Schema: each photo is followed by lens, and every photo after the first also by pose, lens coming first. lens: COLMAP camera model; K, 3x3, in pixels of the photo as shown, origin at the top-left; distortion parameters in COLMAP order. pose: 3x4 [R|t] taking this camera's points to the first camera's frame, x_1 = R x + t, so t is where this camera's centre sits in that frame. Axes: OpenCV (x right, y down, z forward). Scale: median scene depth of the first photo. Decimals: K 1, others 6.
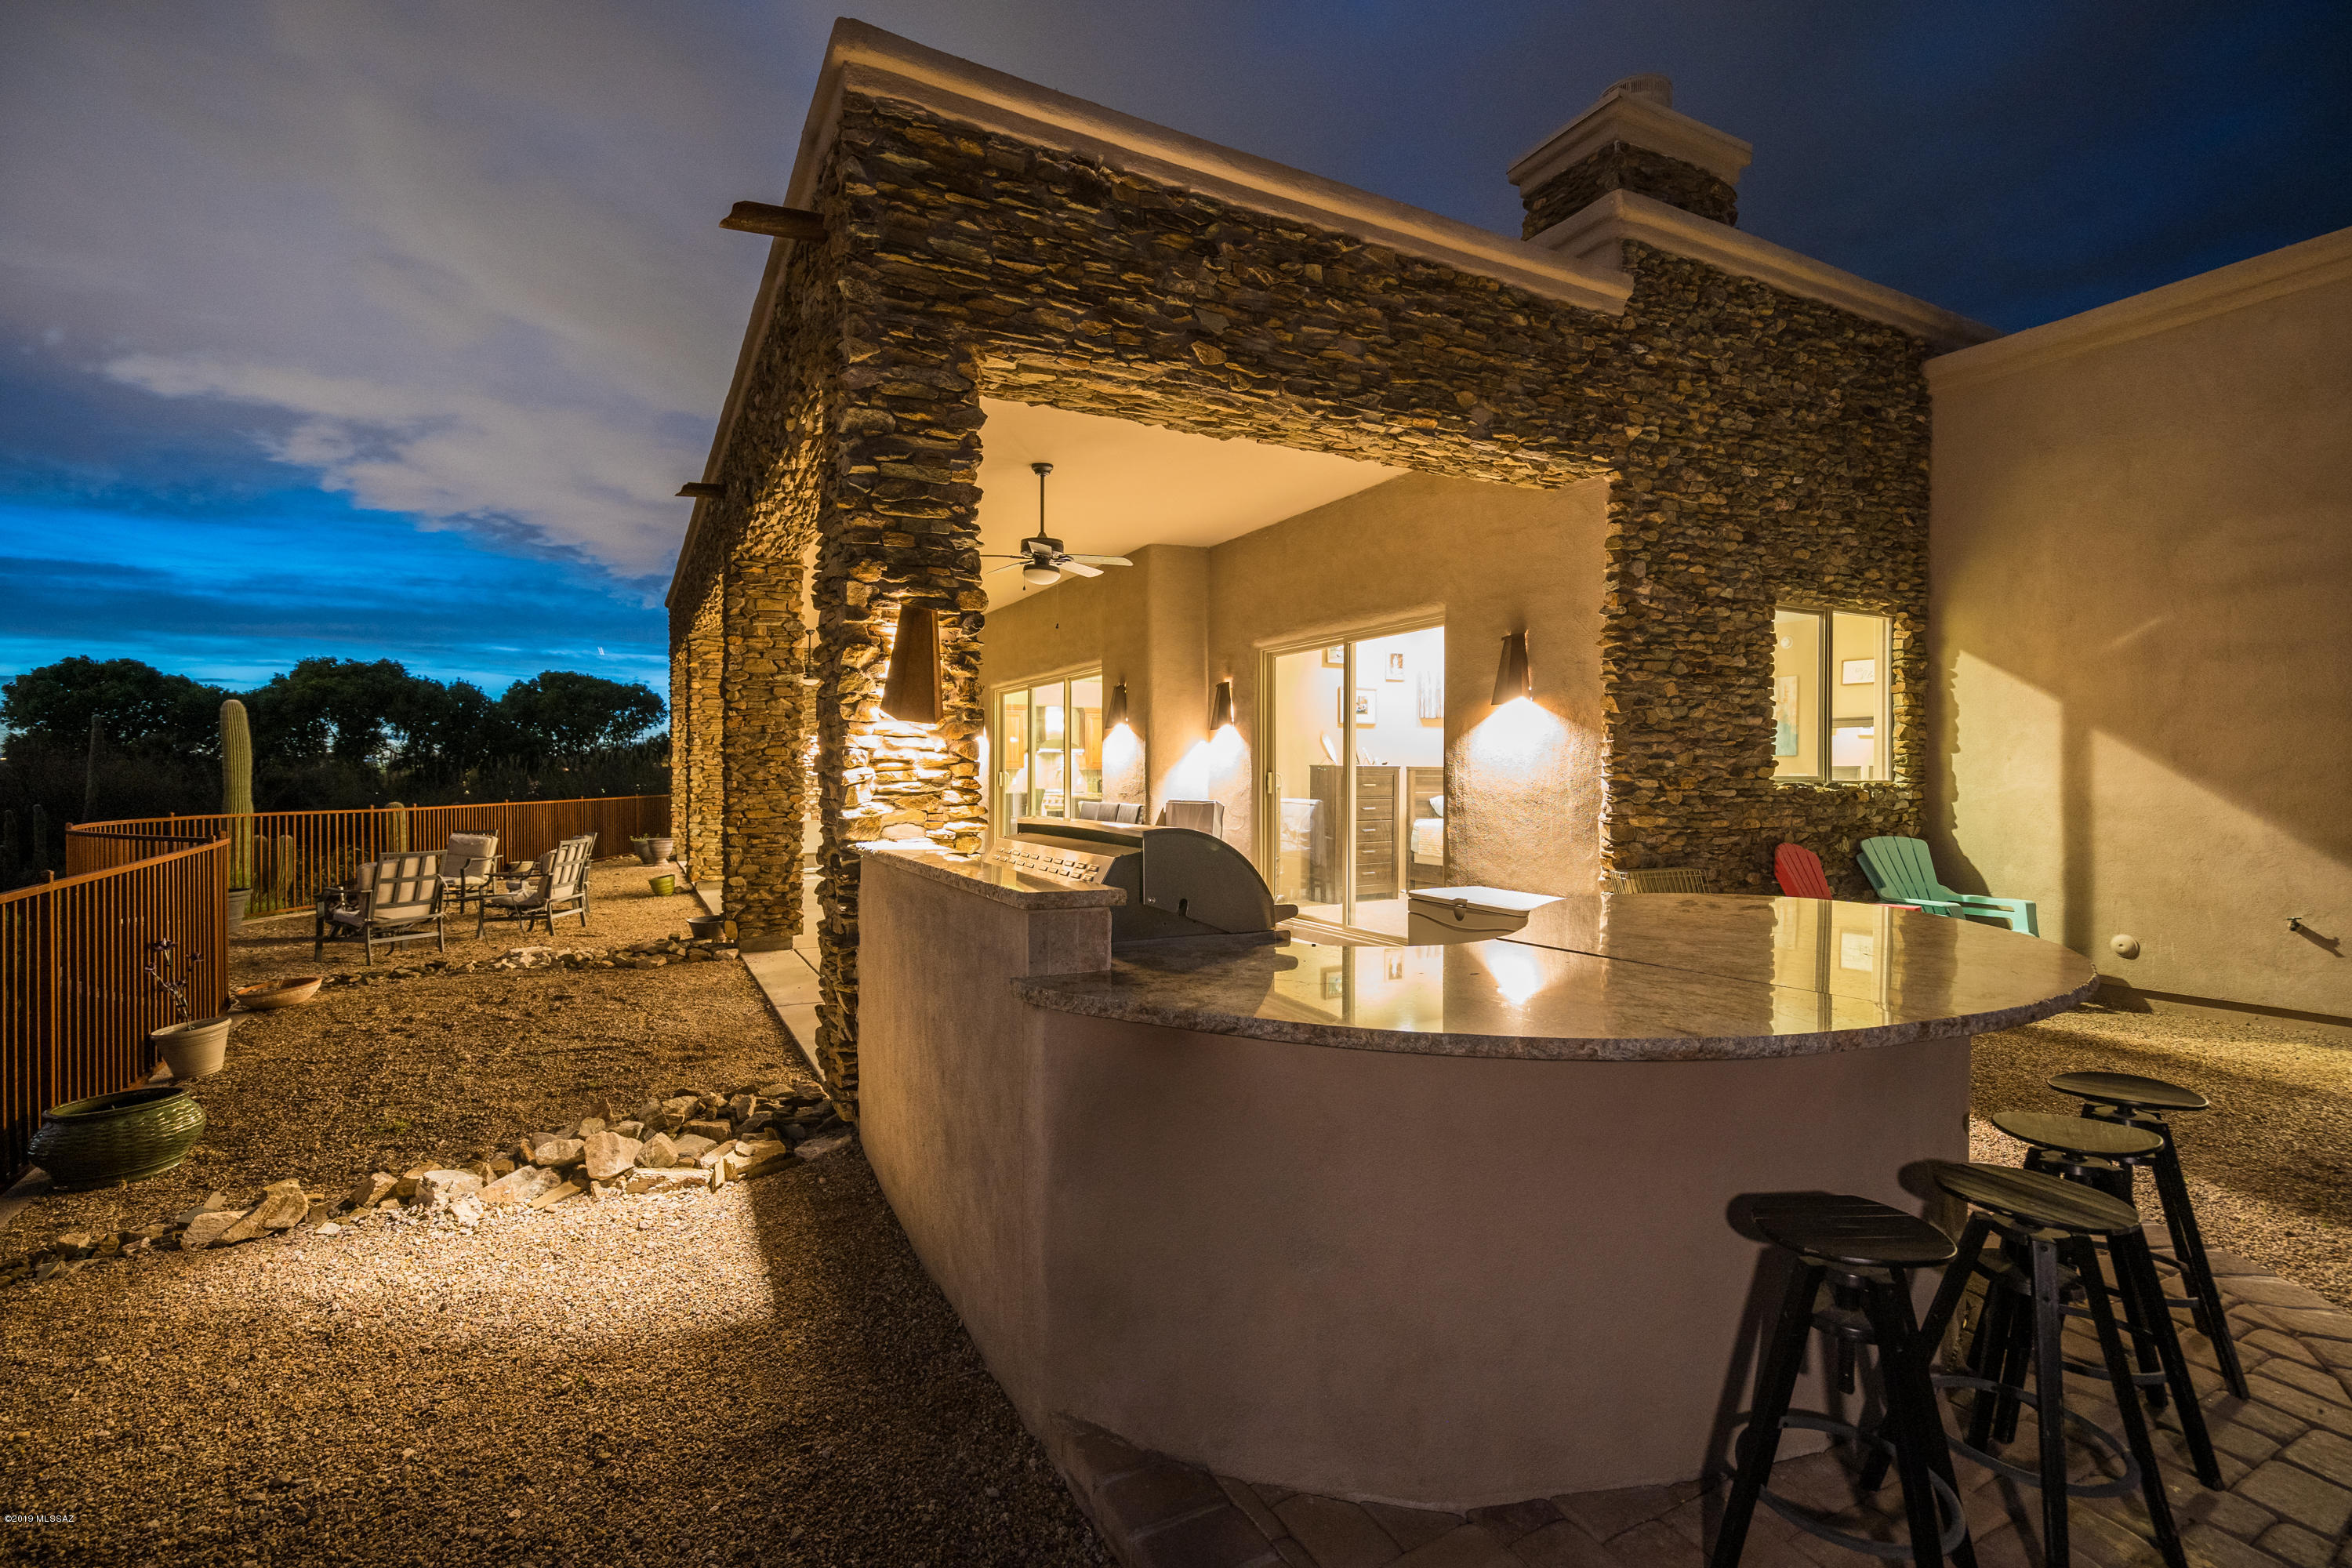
lens RADIAL K [[1085.3, 0, 1172.2], [0, 1085.3, 776.2], [0, 0, 1]] dist [0.002762, 0.000798]
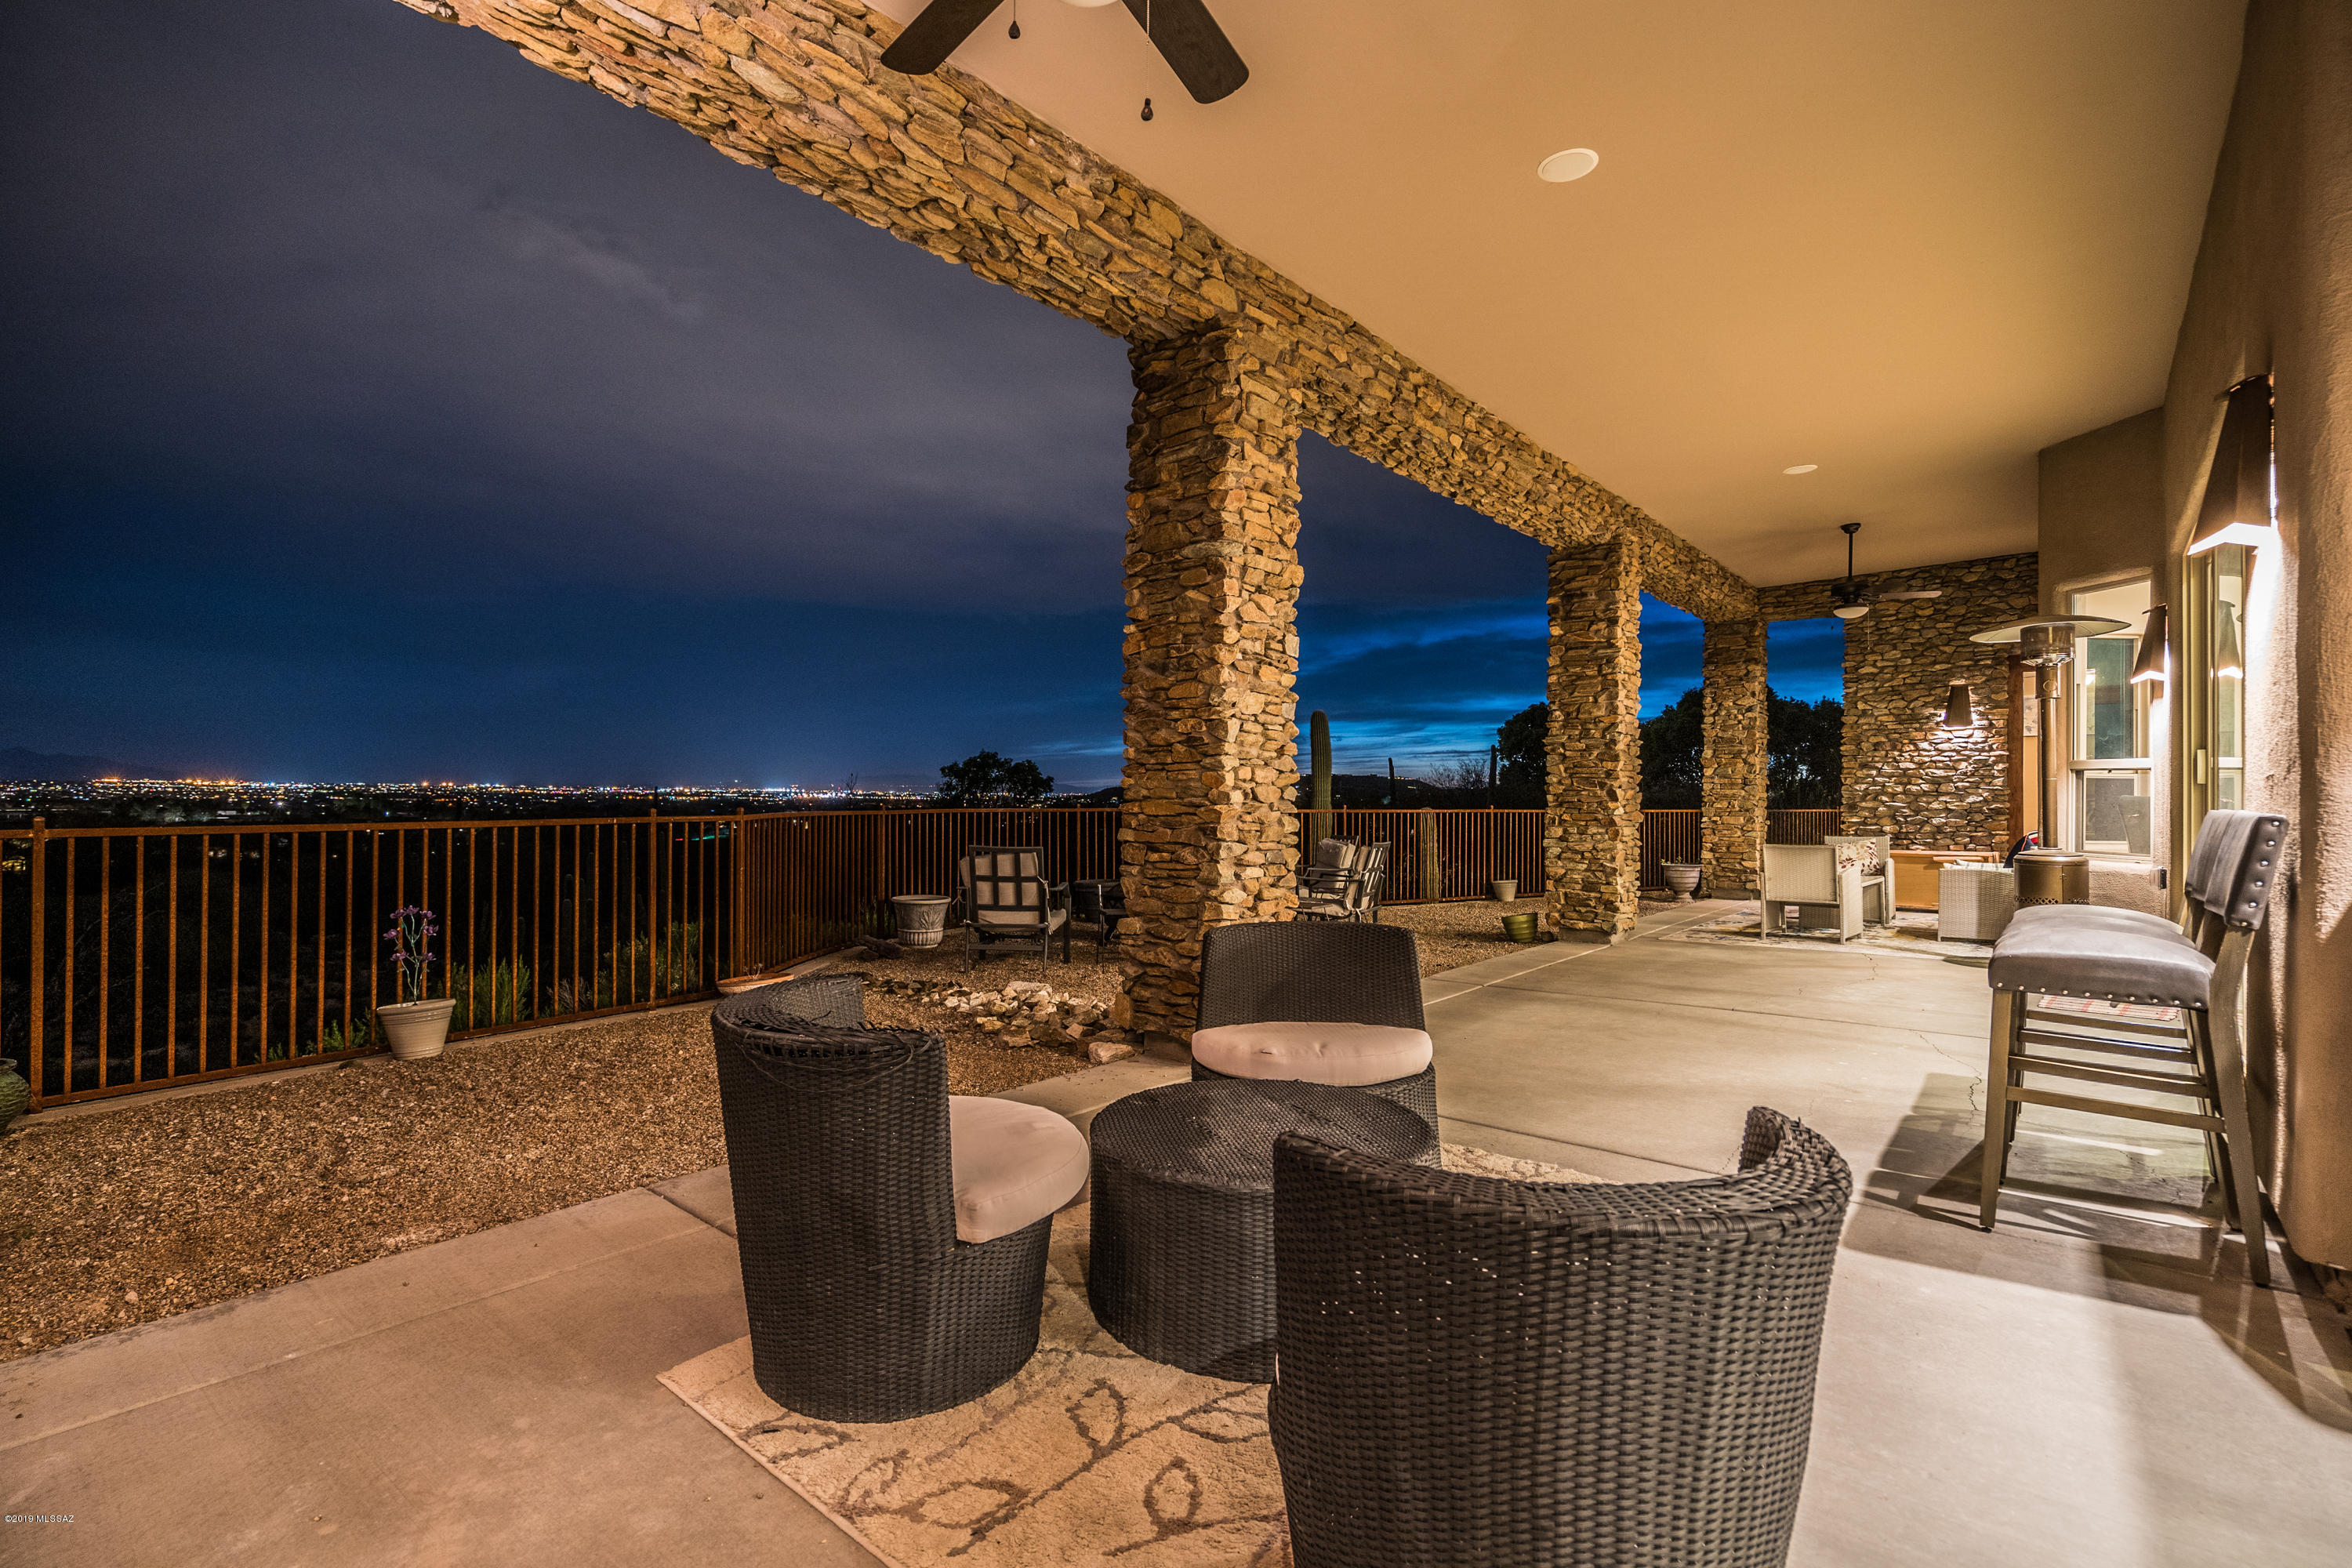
lens RADIAL K [[1085.3, 0, 1165.6], [0, 1085.3, 780.6], [0, 0, 1]] dist [0.002762, 0.000798]
pose [[0.369392, -0.012066, -0.929195, 0.128848], [-0.007890, 0.999839, -0.016120, 0.030596], [0.929240, 0.013286, 0.369238, 0.798491]]
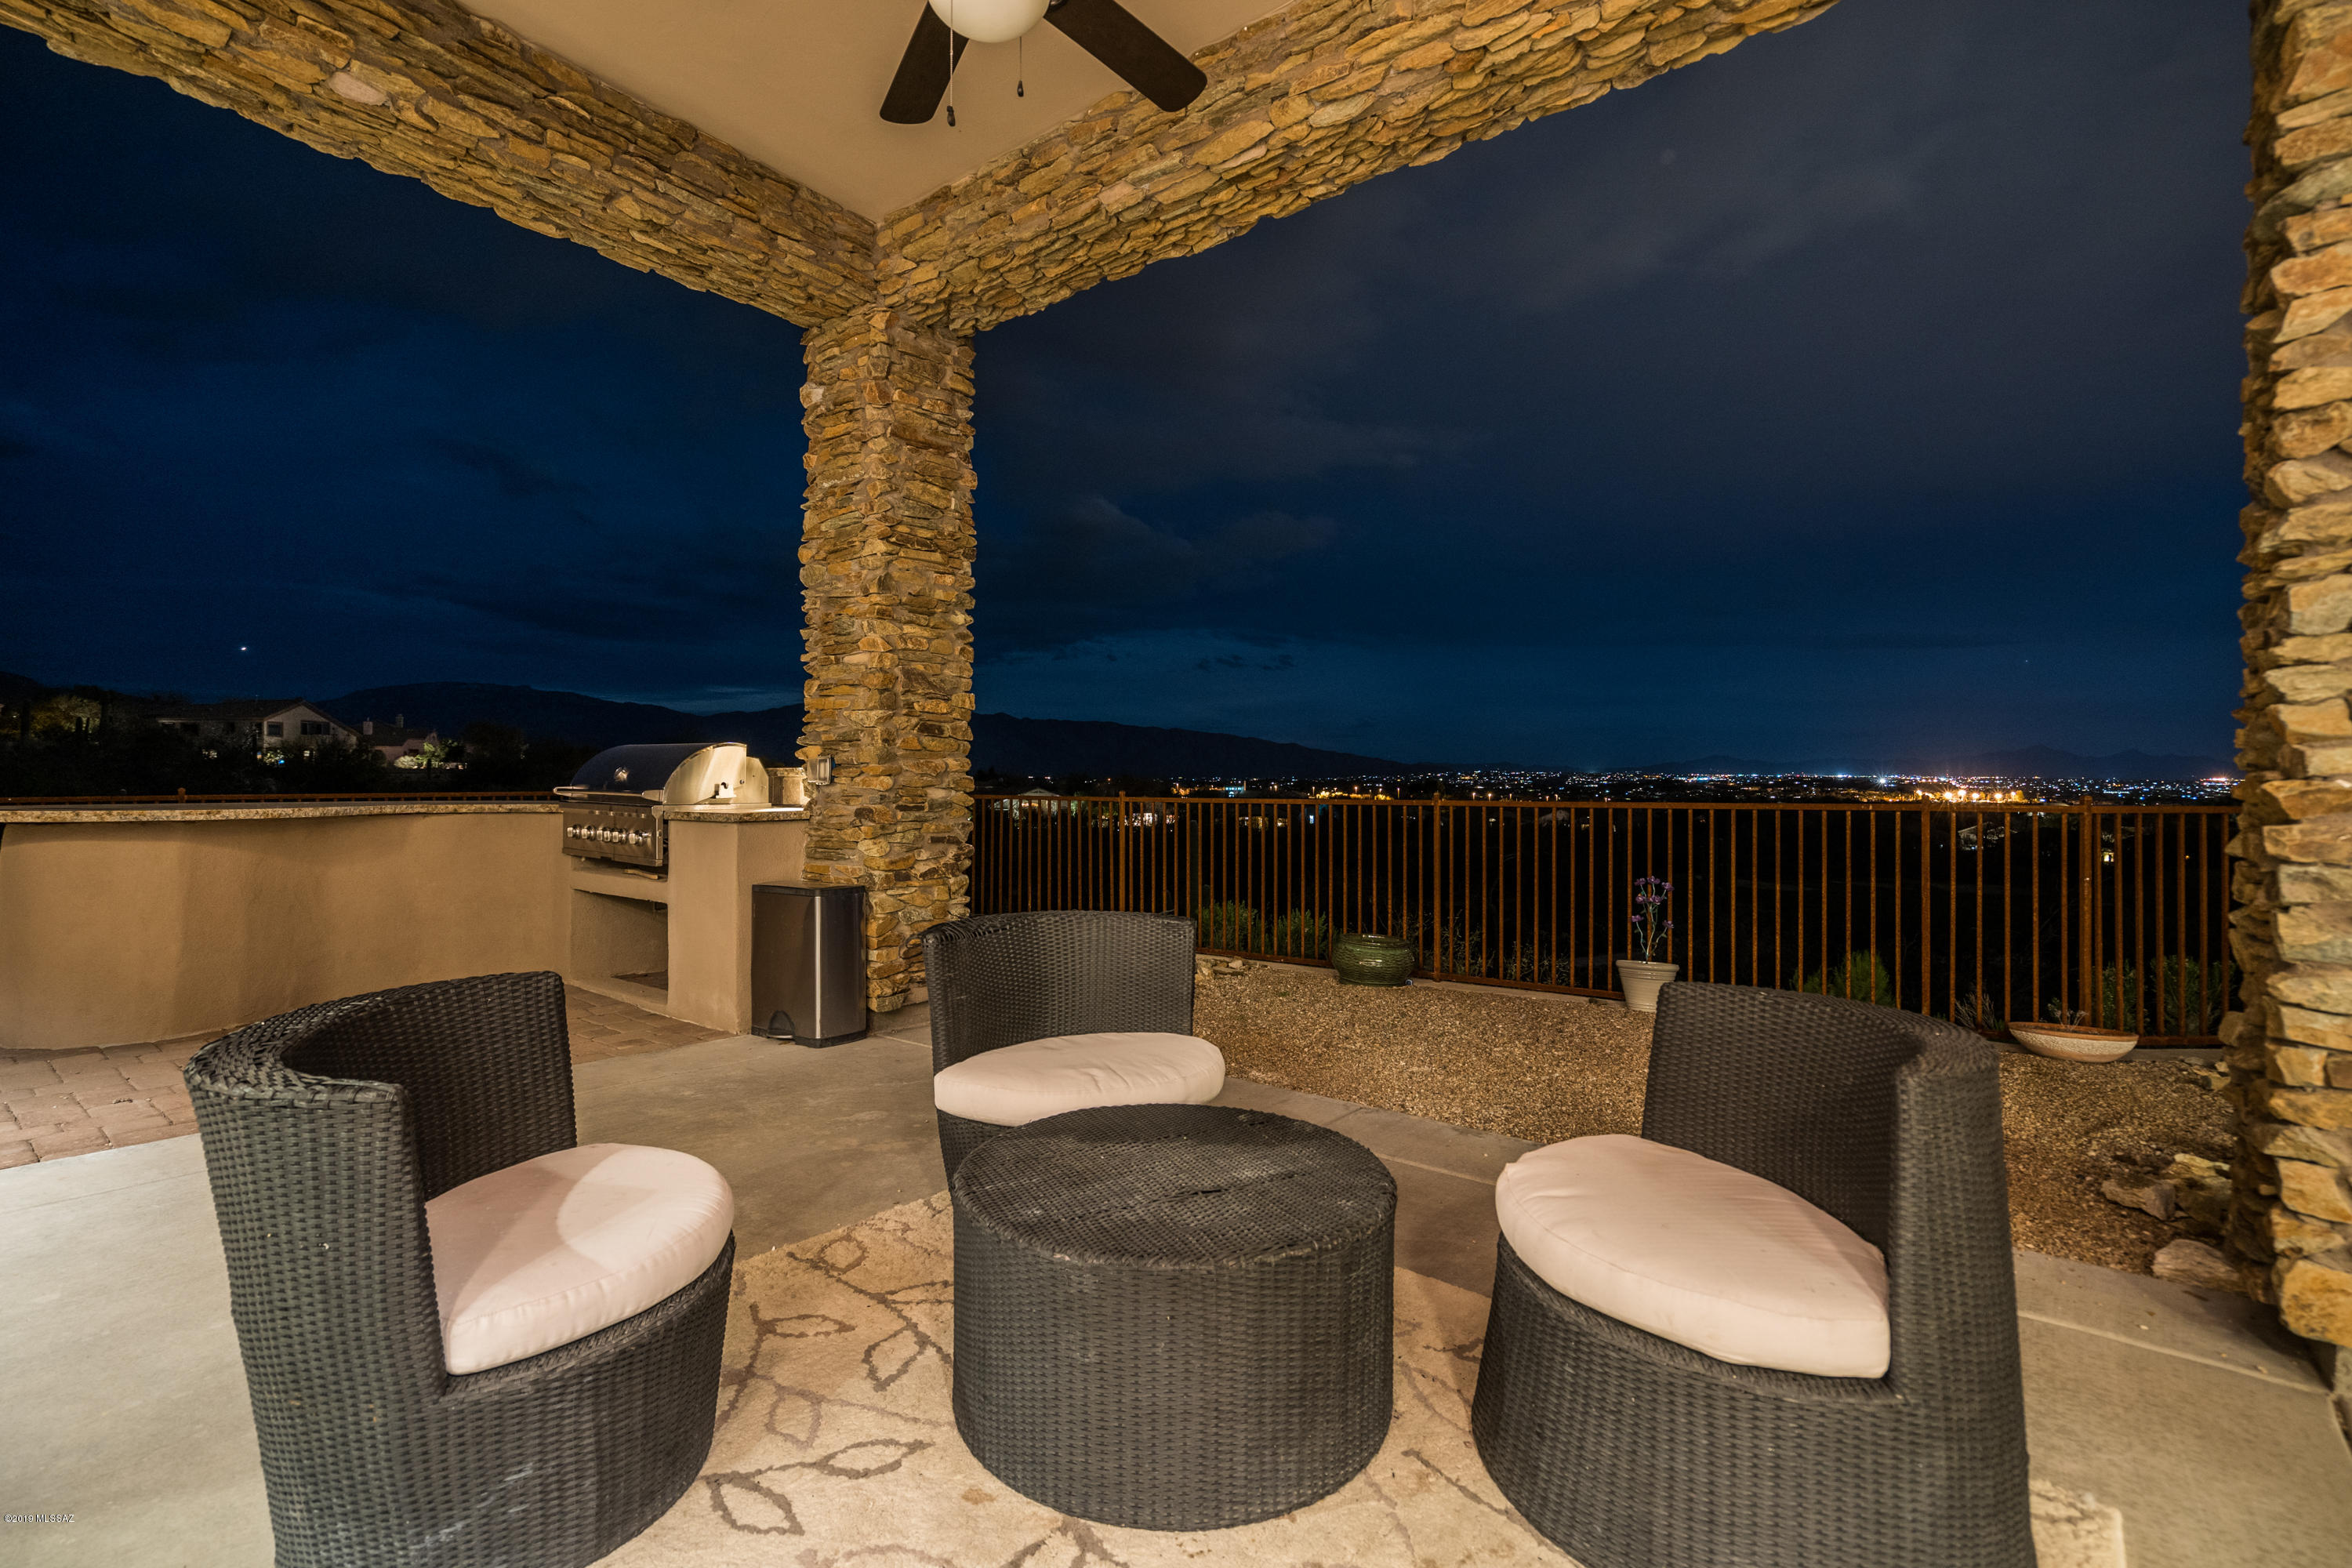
lens RADIAL K [[1085.3, 0, 1170.8], [0, 1085.3, 788.9], [0, 0, 1]] dist [0.002762, 0.000798]
pose [[-0.918153, -0.005756, -0.396184, -0.159156], [-0.010514, 0.999896, 0.009839, 0.037902], [0.396087, 0.013199, -0.918118, 1.378456]]
